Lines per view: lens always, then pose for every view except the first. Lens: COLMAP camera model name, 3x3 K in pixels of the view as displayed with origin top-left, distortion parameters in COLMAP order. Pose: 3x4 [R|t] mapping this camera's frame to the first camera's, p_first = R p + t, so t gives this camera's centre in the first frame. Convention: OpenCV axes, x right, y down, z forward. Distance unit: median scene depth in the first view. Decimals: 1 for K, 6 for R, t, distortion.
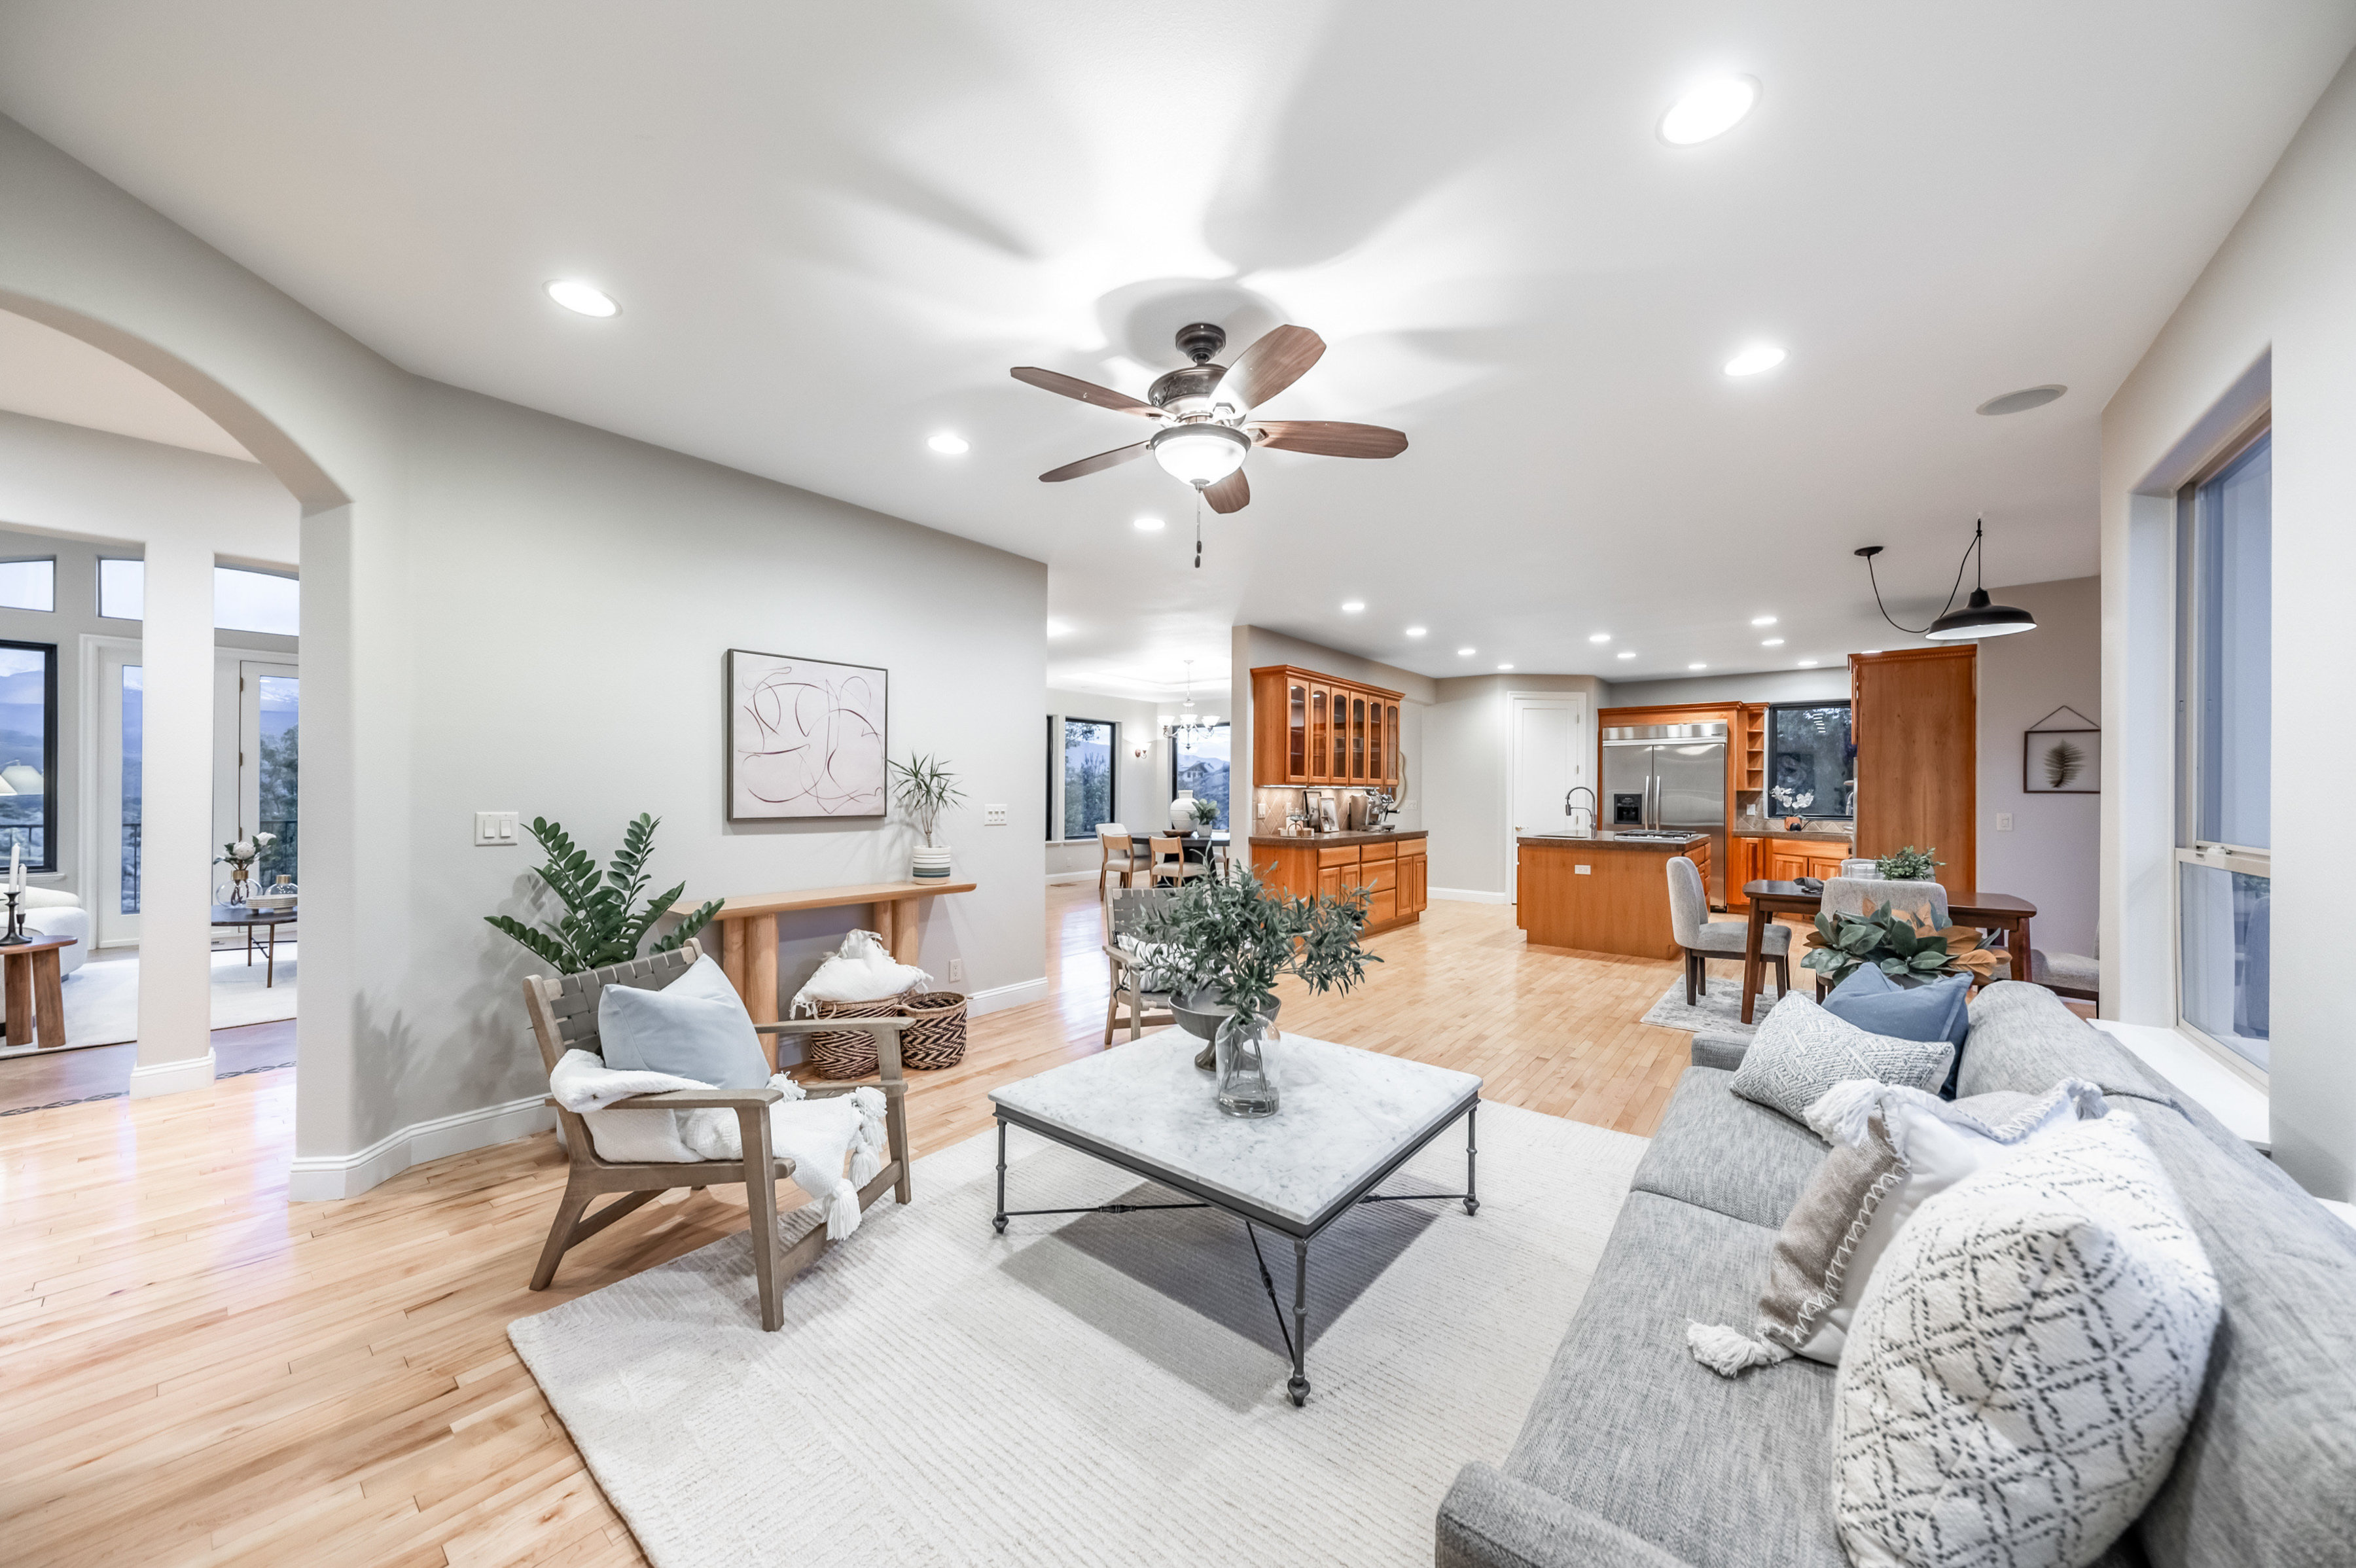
lens RADIAL K [[826.3, 0, 1191.7], [0, 826.3, 790.5], [0, 0, 1]] dist [0.005088, -0.000177]
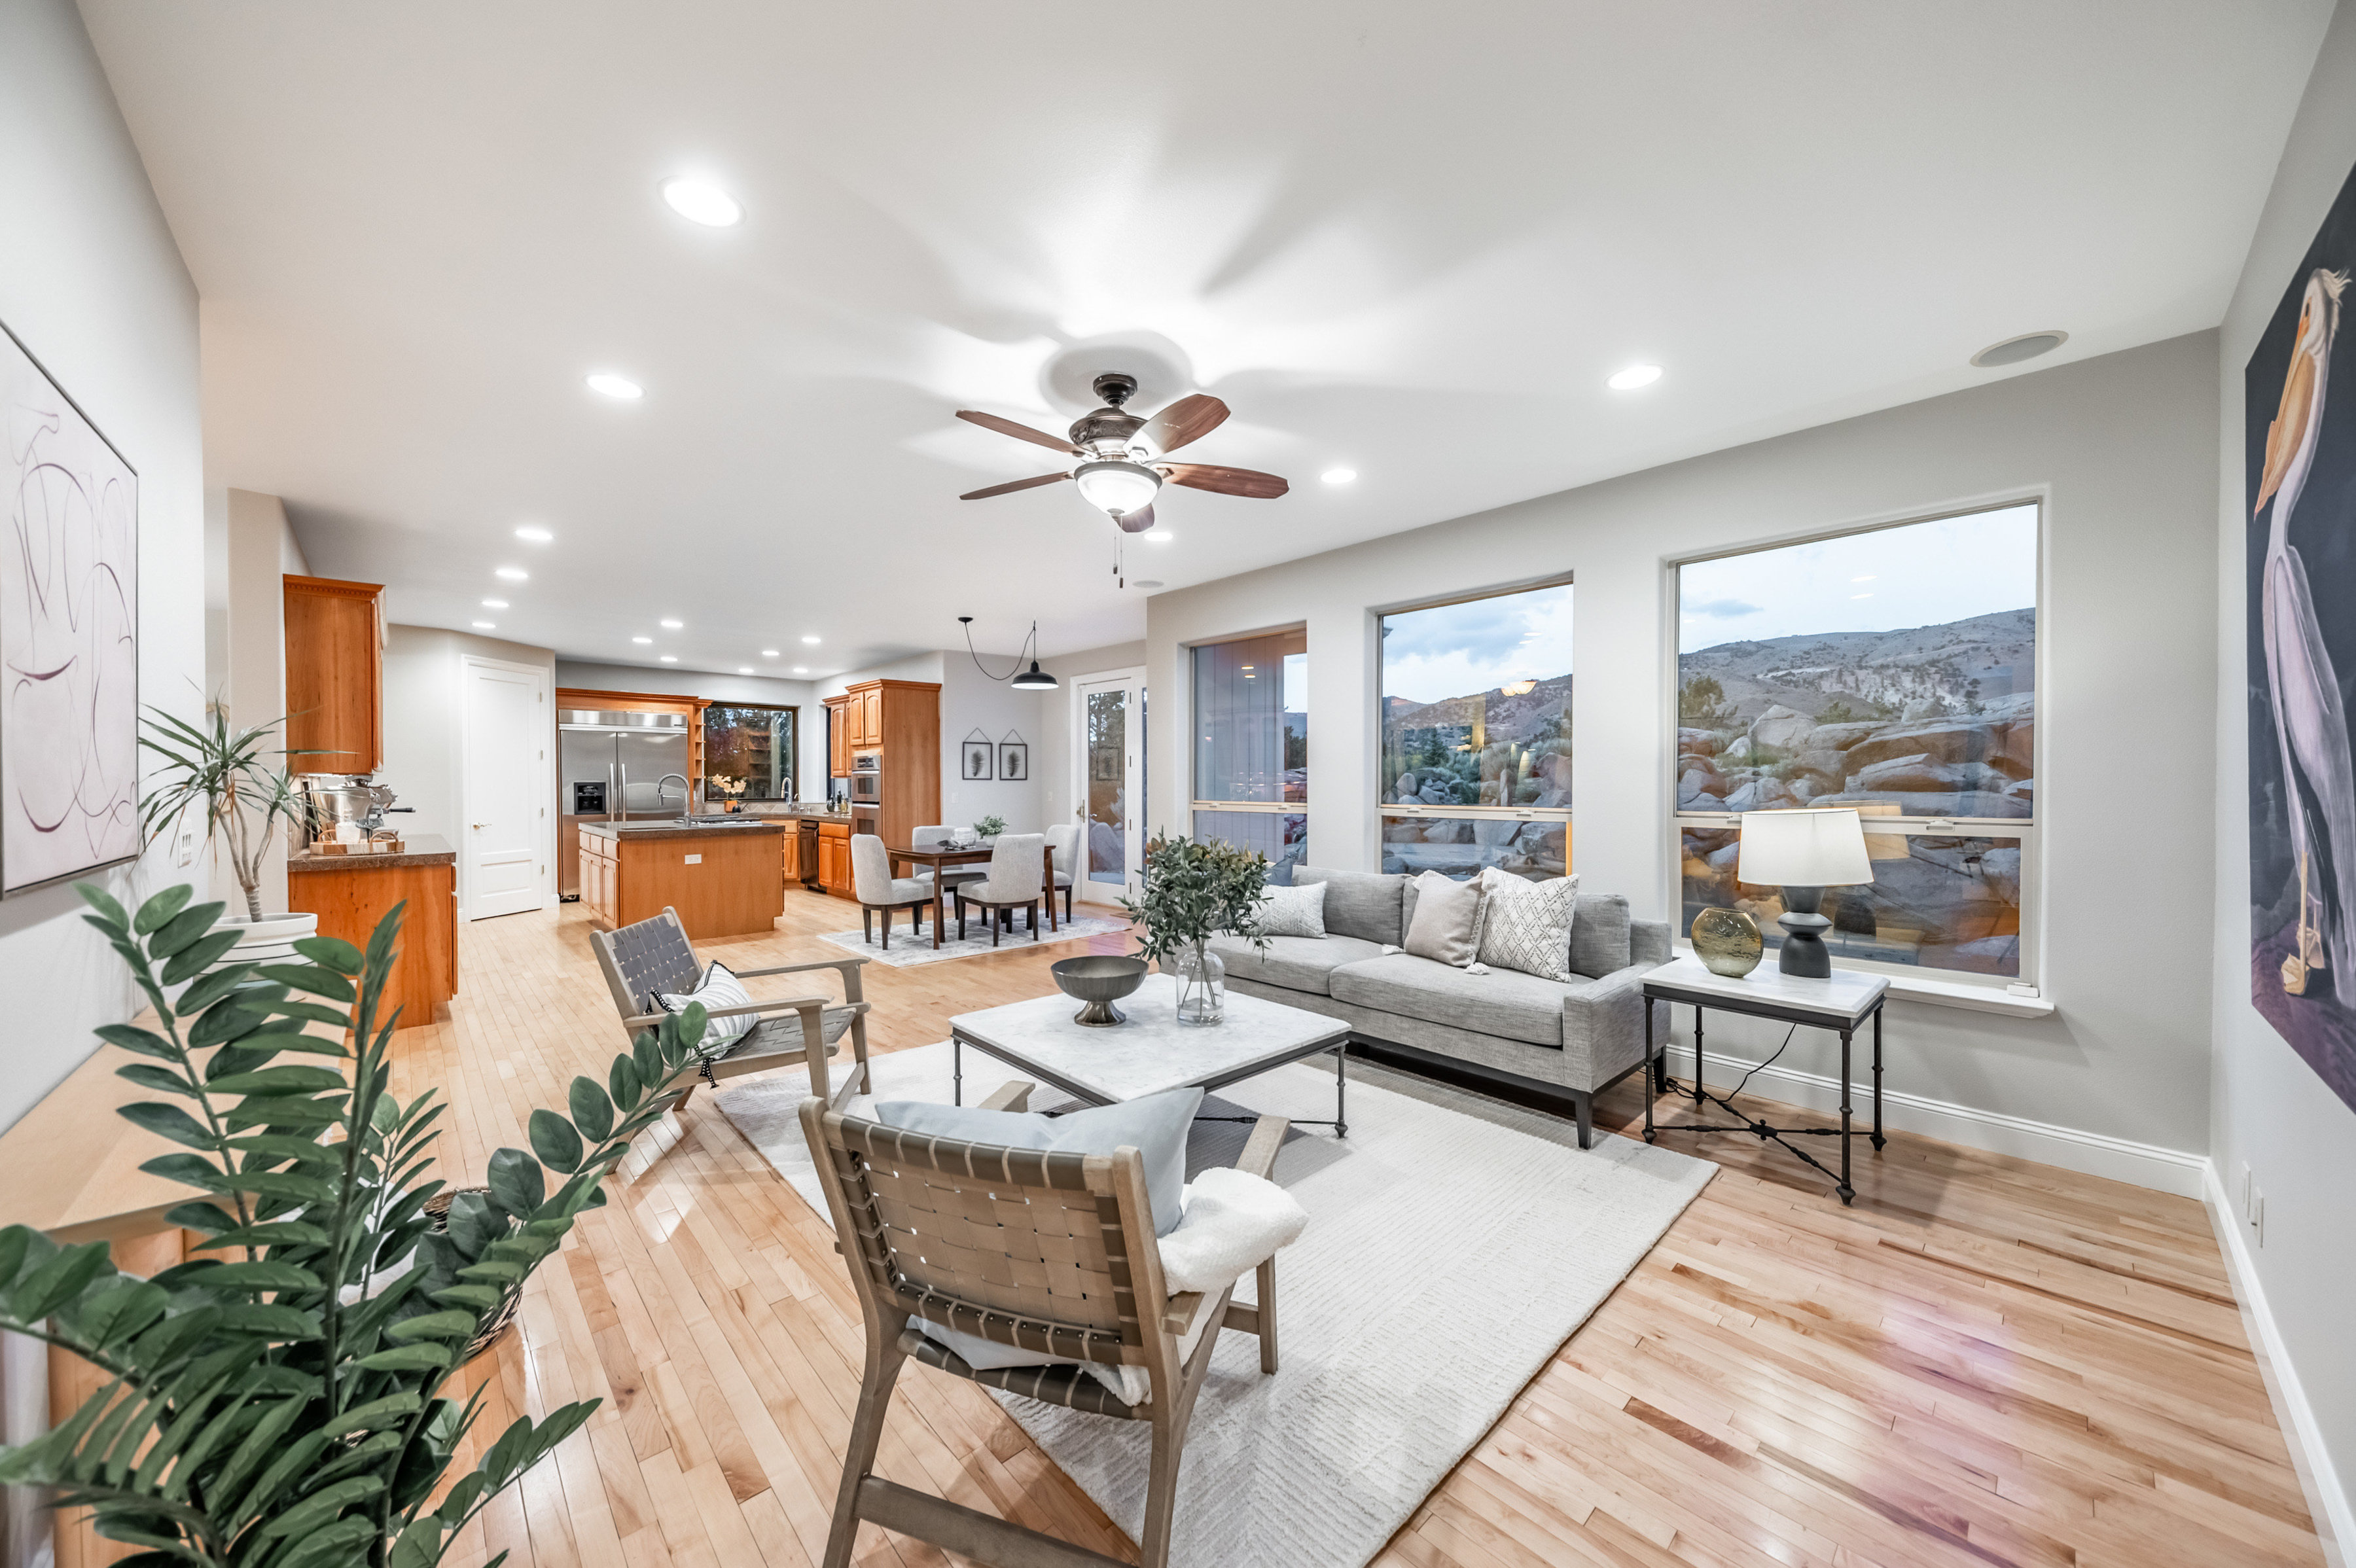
lens RADIAL K [[826.3, 0, 1175.6], [0, 826.3, 786.3], [0, 0, 1]] dist [0.005088, -0.000177]
pose [[0.136006, -0.012113, 0.990634, -0.508650], [0.000520, 0.999926, 0.012155, -0.004136], [-0.990708, -0.001138, 0.136002, 0.350533]]
